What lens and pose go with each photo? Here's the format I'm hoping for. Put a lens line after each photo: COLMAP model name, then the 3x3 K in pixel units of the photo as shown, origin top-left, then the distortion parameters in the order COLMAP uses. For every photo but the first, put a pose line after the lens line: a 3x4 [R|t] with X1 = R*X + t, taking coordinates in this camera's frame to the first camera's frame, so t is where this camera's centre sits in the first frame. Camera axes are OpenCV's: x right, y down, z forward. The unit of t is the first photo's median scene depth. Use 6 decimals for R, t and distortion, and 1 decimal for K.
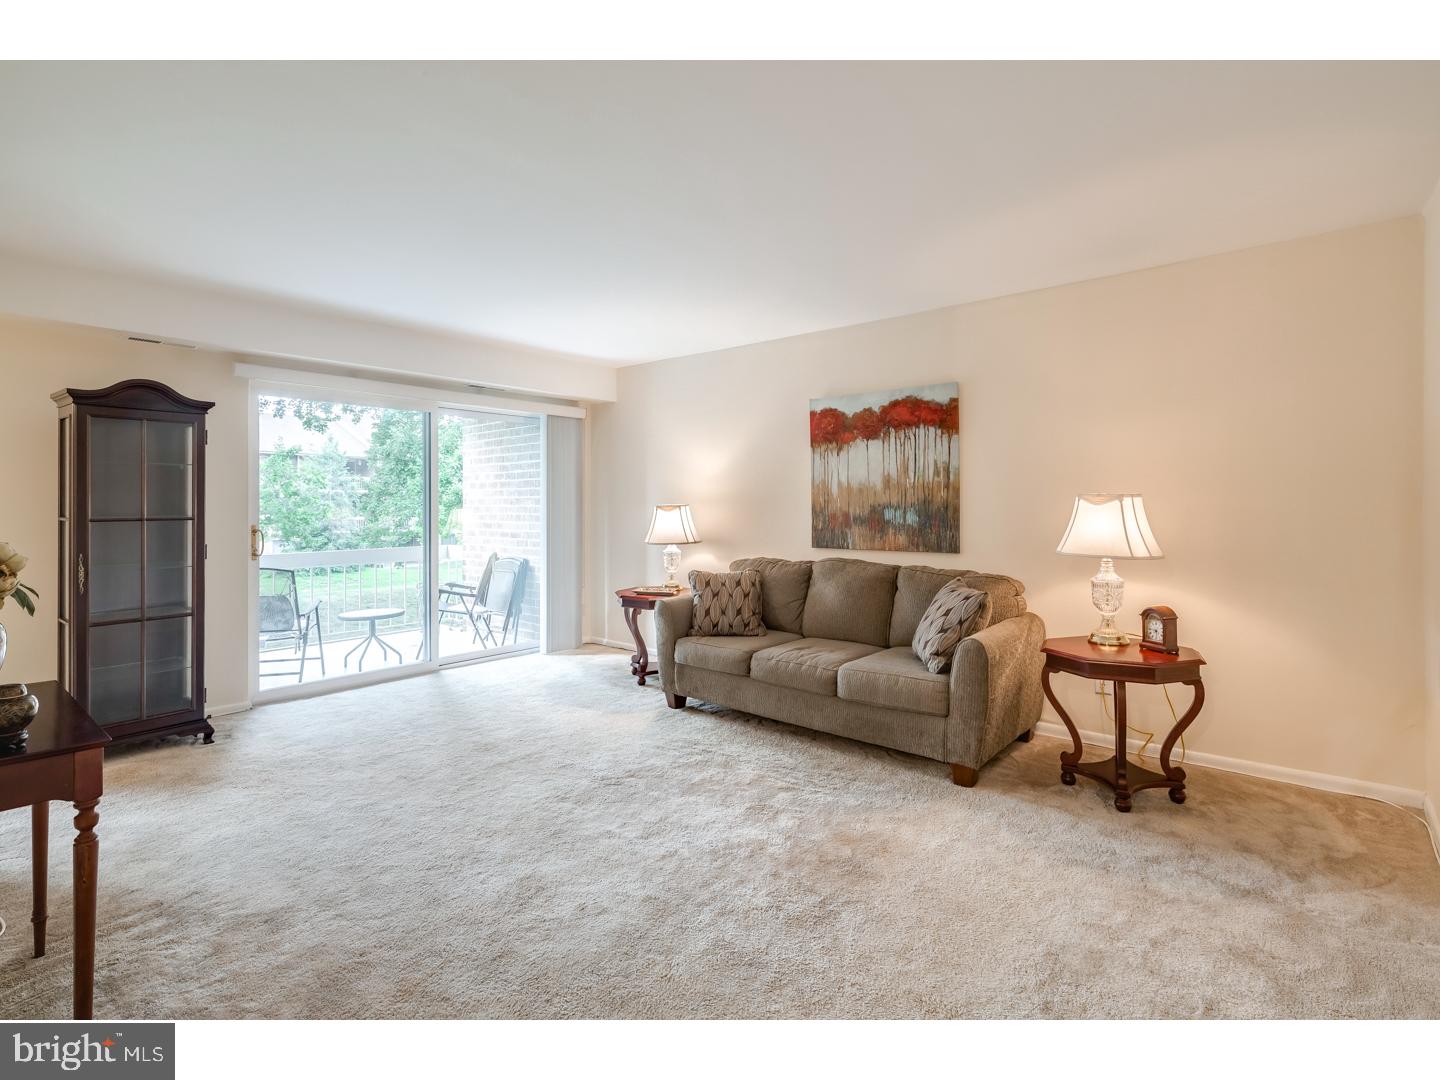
lens RADIAL K [[716.1, 0, 717.0], [0, 716.1, 504.6], [0, 0, 1]] dist [0.001163, -0.000759]
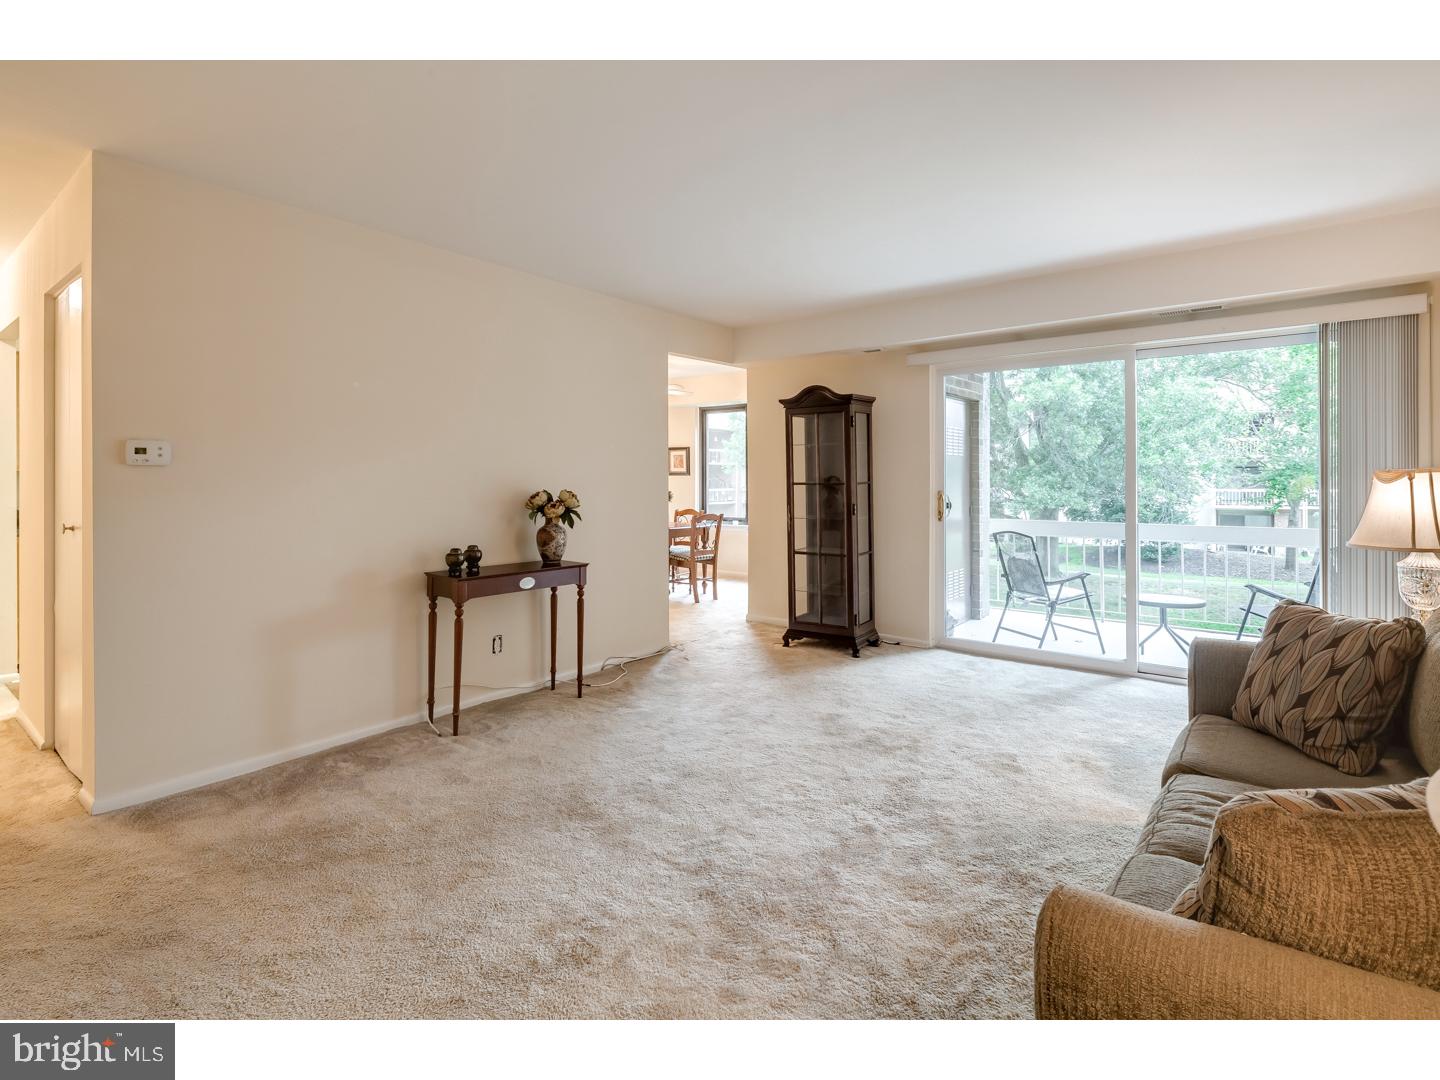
lens RADIAL K [[716.1, 0, 717.0], [0, 716.1, 504.6], [0, 0, 1]] dist [0.001163, -0.000759]
pose [[0.009988, 0.038812, -0.999197, 0.421068], [0.006787, 0.999221, 0.038881, 0.001906], [0.999927, -0.007170, 0.009717, 0.533186]]
